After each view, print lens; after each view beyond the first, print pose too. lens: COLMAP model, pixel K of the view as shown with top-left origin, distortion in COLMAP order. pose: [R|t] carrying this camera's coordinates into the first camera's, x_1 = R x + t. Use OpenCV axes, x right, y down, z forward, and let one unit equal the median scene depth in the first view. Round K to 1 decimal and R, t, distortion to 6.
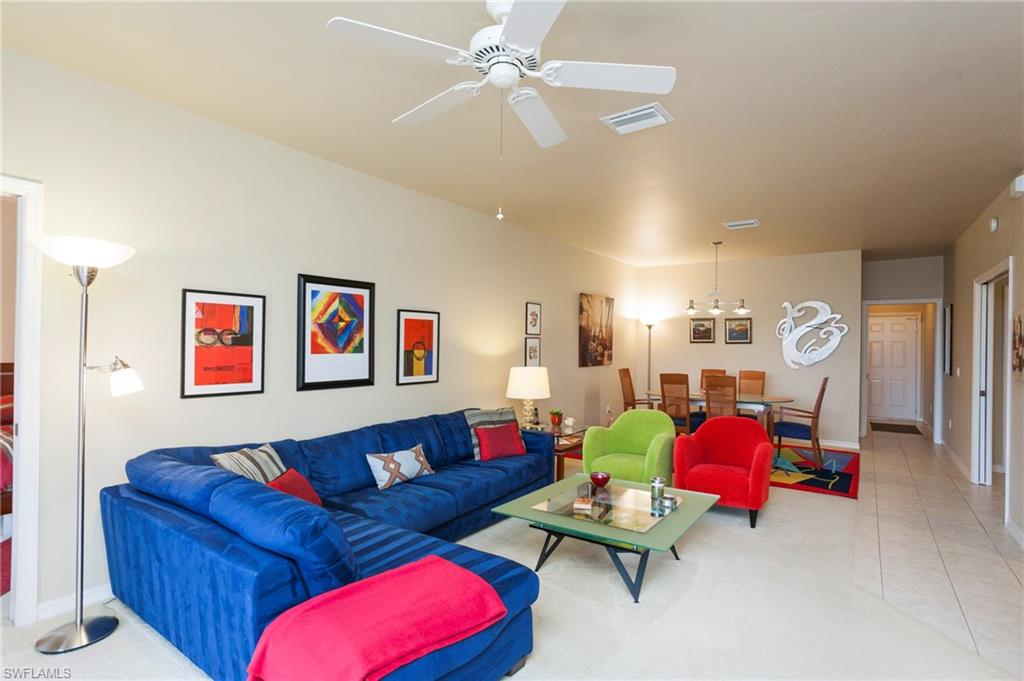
lens RADIAL K [[505.1, 0, 549.6], [0, 505.1, 343.8], [0, 0, 1]] dist [-0.035420, 0.014580]
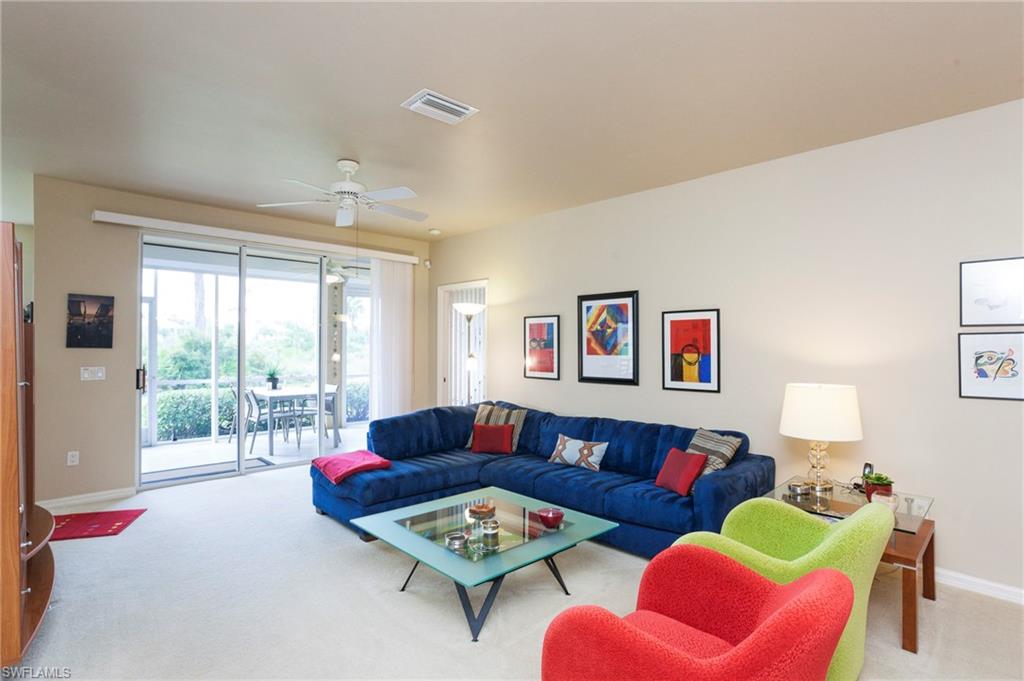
lens RADIAL K [[513.7, 0, 510.2], [0, 513.7, 340.3], [0, 0, 1]] dist [-0.043144, 0.000072]
pose [[-0.239207, -0.023122, -0.970693, 0.739890], [-0.004880, 0.999732, -0.022611, 0.011264], [0.970956, -0.000672, -0.239256, 0.951755]]
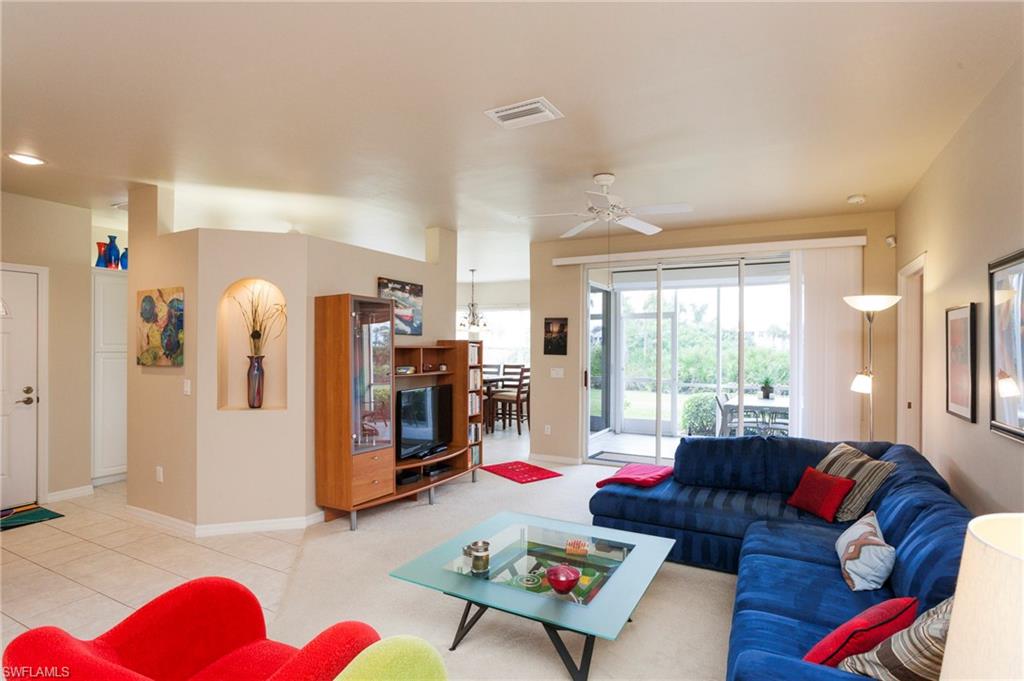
lens RADIAL K [[505.1, 0, 526.9], [0, 505.1, 350.5], [0, 0, 1]] dist [-0.035420, 0.014580]
pose [[-0.996813, -0.017245, -0.077892, 0.155703], [-0.017531, 0.999842, 0.002986, -0.007506], [0.077828, 0.004342, -0.996957, 1.349687]]
